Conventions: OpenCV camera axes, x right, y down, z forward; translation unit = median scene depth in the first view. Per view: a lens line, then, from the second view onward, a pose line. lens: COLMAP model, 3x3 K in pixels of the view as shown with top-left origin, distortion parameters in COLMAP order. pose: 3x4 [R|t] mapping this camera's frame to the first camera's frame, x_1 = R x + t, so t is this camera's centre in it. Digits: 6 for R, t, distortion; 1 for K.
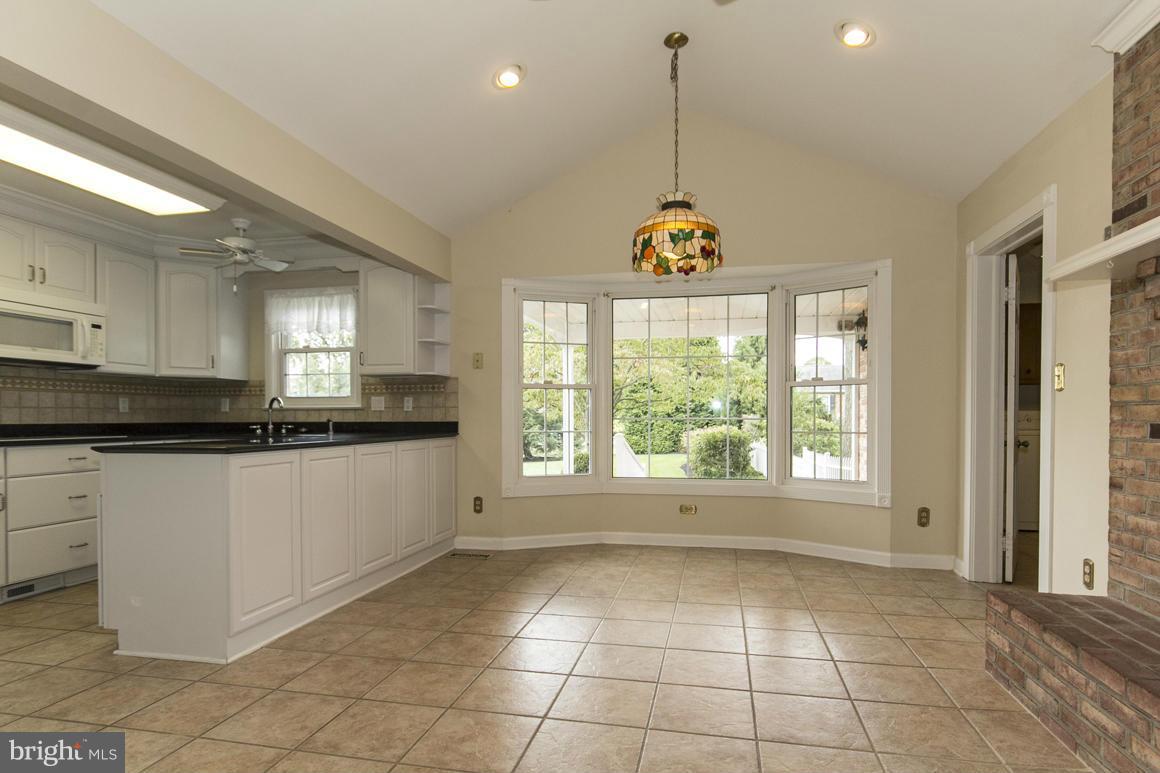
lens RADIAL K [[611.7, 0, 594.4], [0, 611.7, 423.1], [0, 0, 1]] dist [-0.002914, -0.000566]
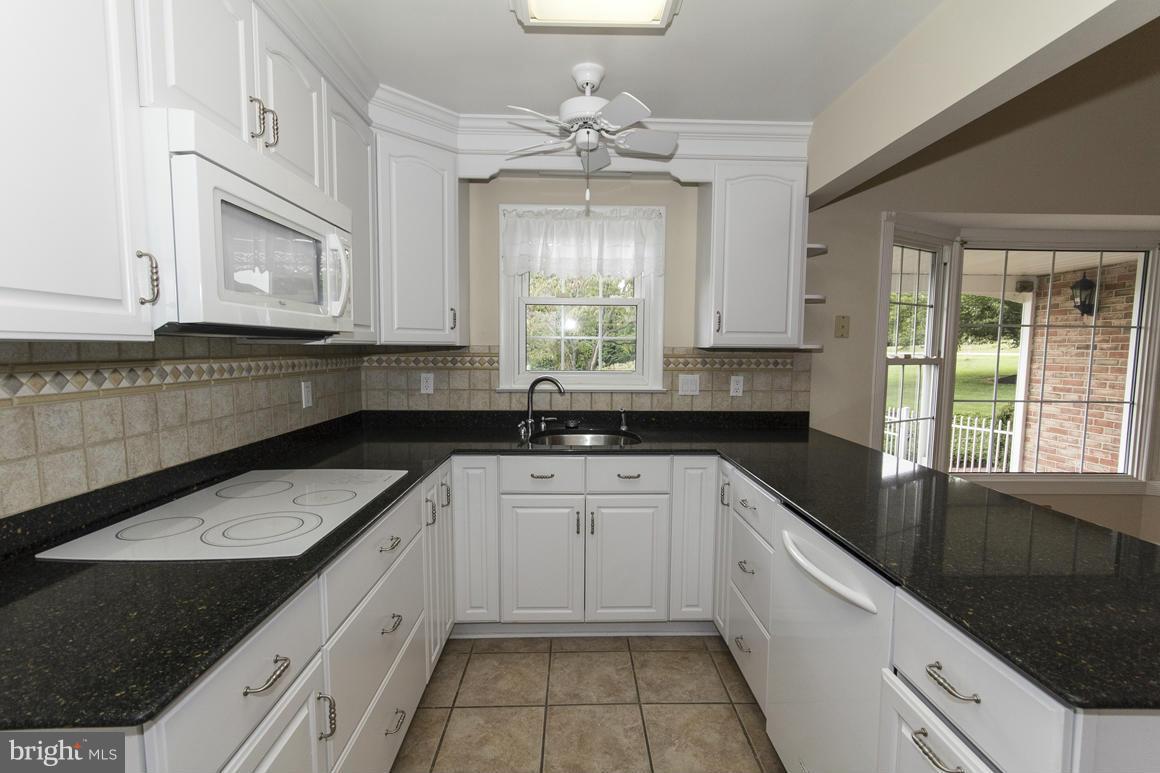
lens RADIAL K [[537.0, 0, 590.6], [0, 537.0, 393.6], [0, 0, 1]] dist [0.000276, 0.004286]
pose [[0.972634, -0.008987, 0.232168, -0.635807], [-0.008875, 0.997085, 0.075778, -0.070380], [-0.232172, -0.075765, 0.969720, 0.465117]]
